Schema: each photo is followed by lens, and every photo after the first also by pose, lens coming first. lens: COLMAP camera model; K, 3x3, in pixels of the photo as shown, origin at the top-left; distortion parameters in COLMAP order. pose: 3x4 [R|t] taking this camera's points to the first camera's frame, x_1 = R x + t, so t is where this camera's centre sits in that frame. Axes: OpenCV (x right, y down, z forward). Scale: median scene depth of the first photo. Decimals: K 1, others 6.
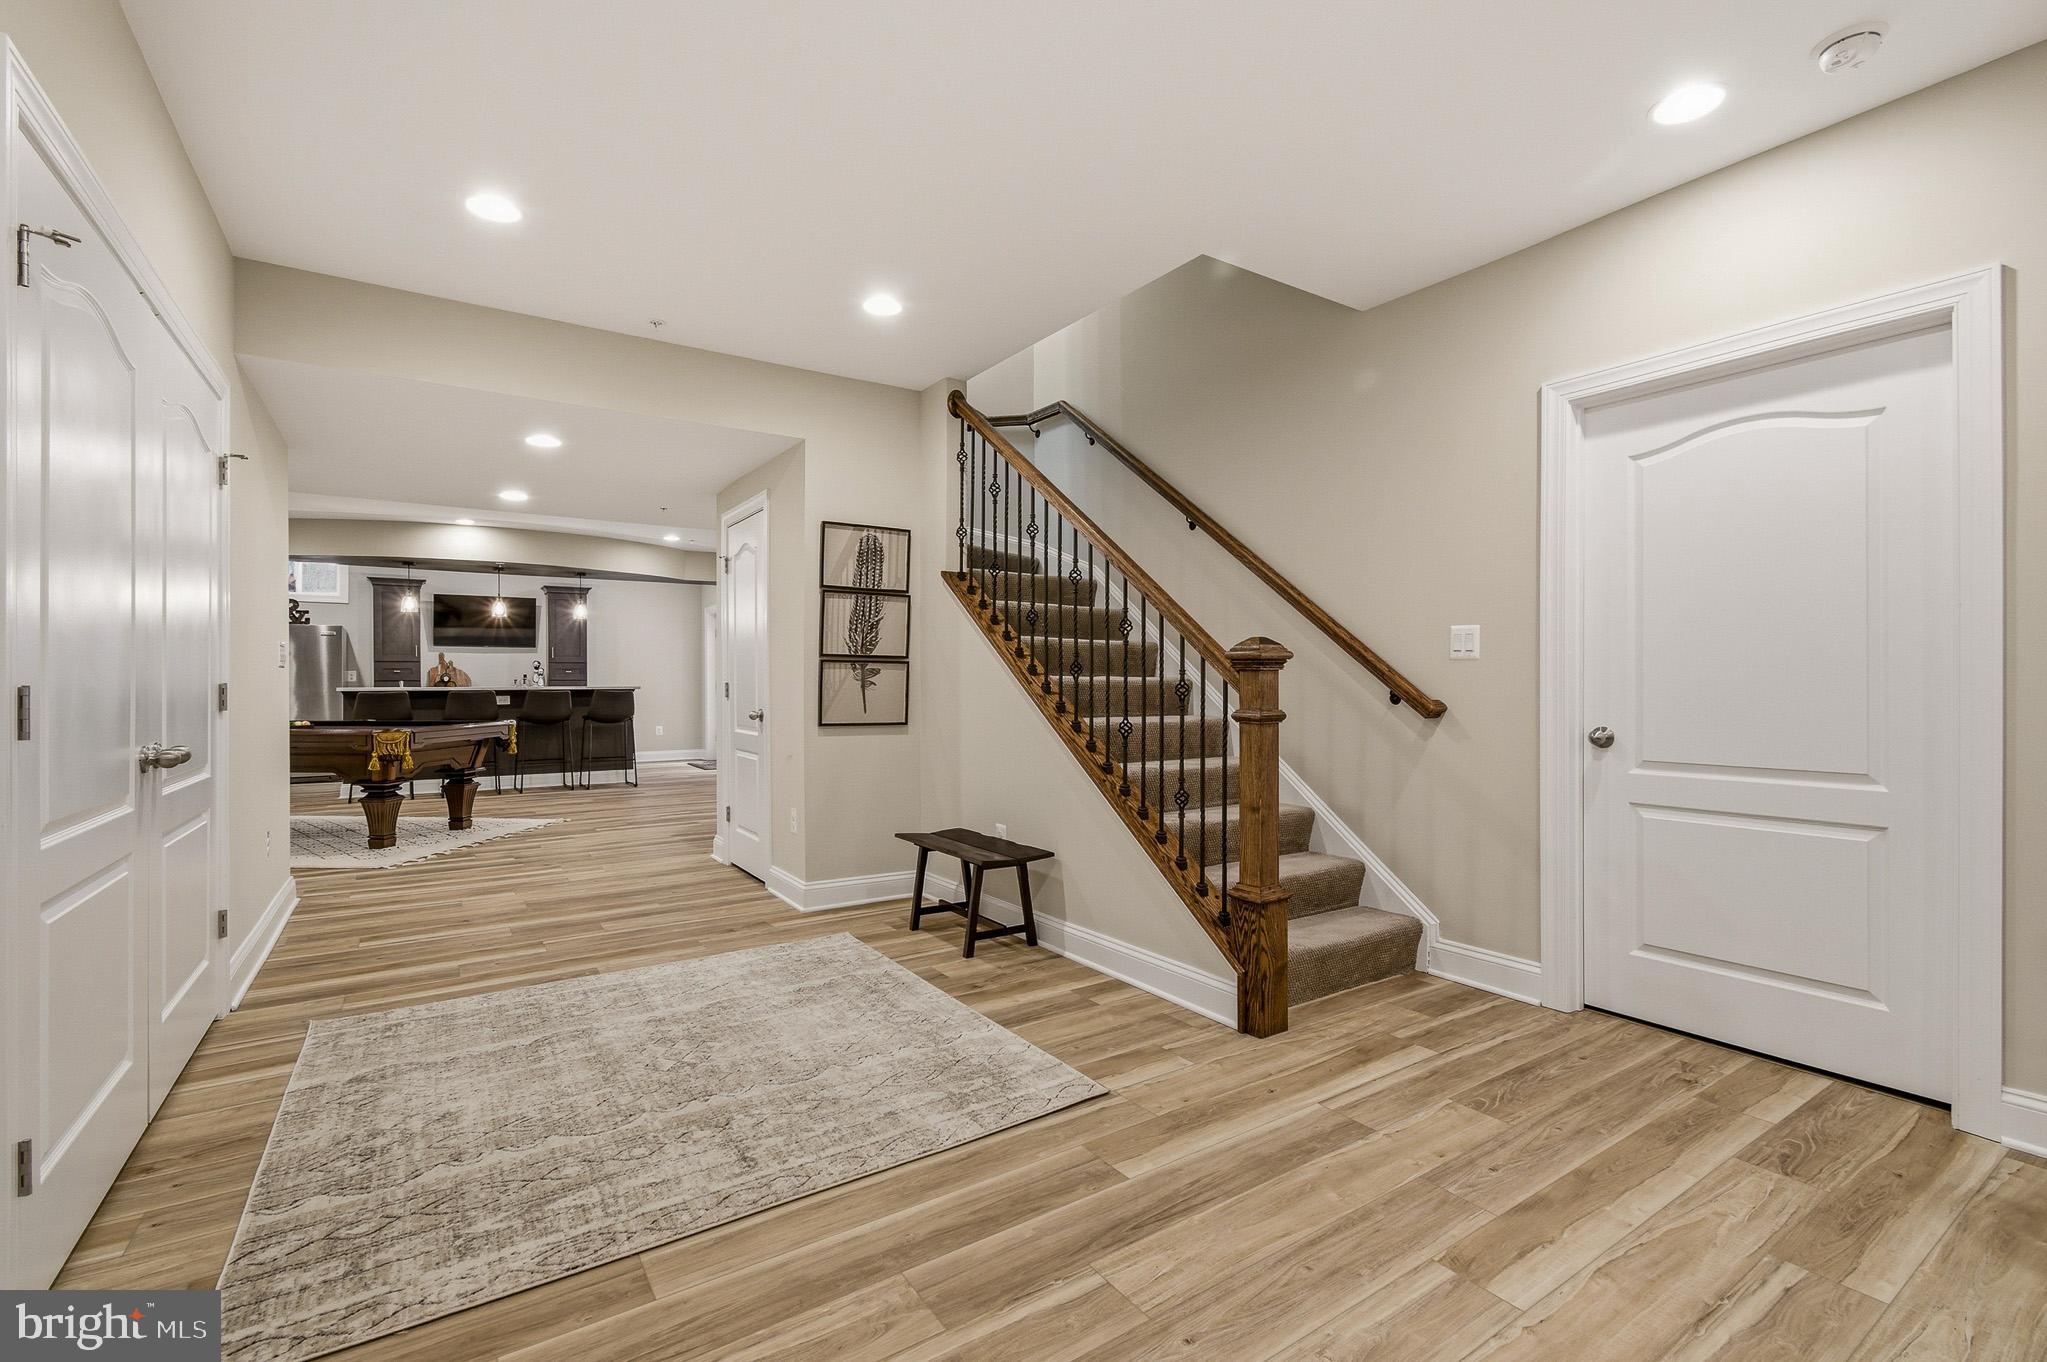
lens RADIAL K [[906.6, 0, 1030.1], [0, 906.6, 681.3], [0, 0, 1]] dist [-0.009388, 0.003705]
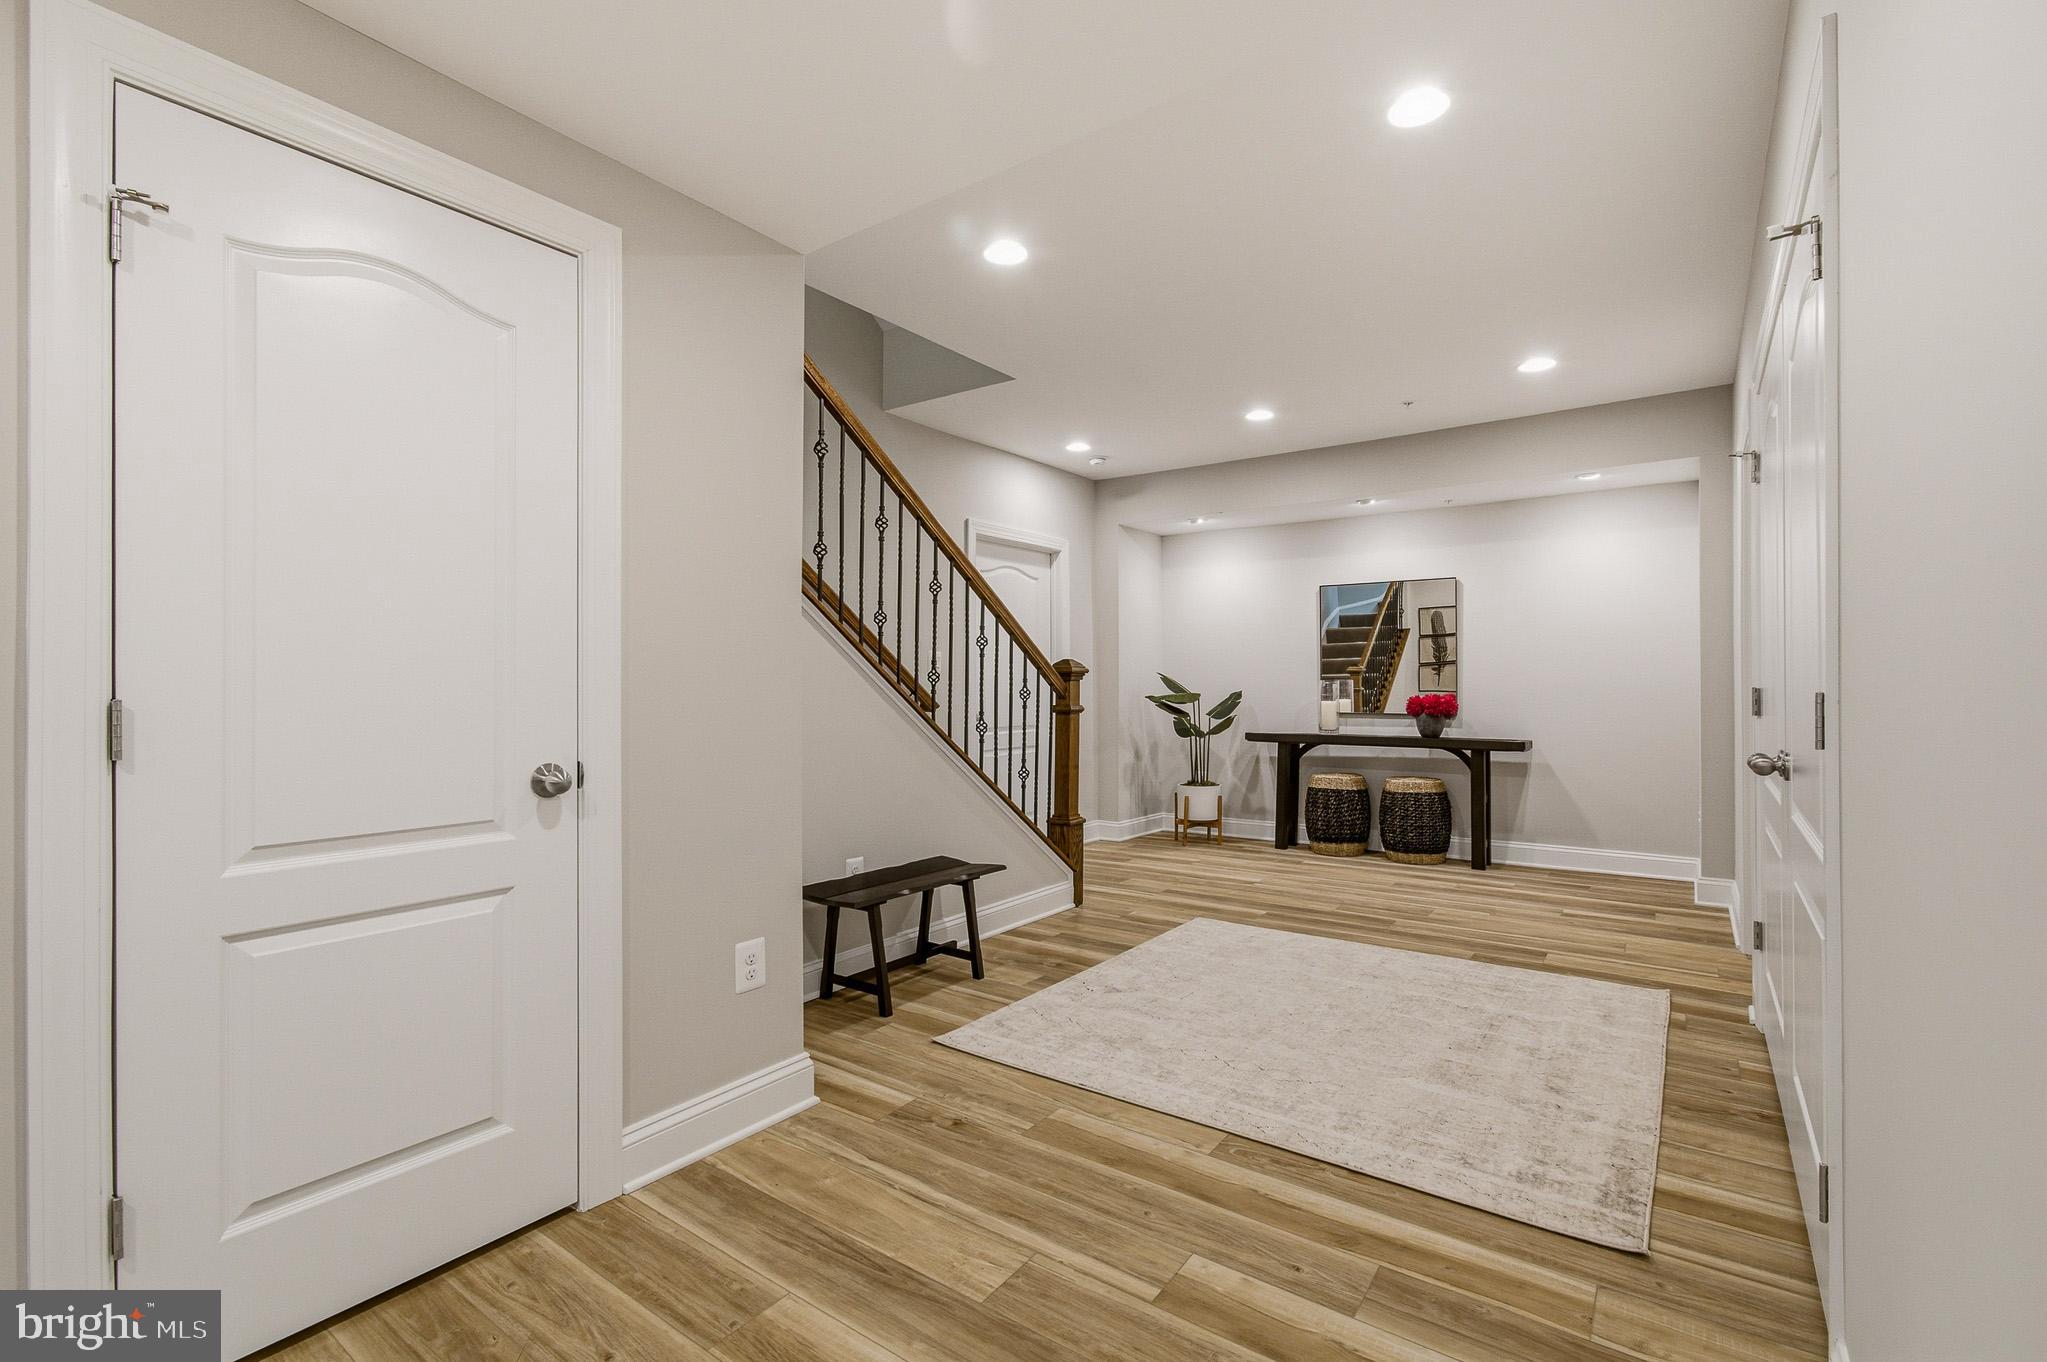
lens RADIAL K [[906.6, 0, 1009.4], [0, 906.6, 675.7], [0, 0, 1]] dist [-0.009388, 0.003705]
pose [[-0.323788, 0.006307, 0.946109, -1.058787], [-0.002600, 0.999968, -0.007556, -0.008144], [-0.946126, -0.004906, -0.323761, 1.376226]]
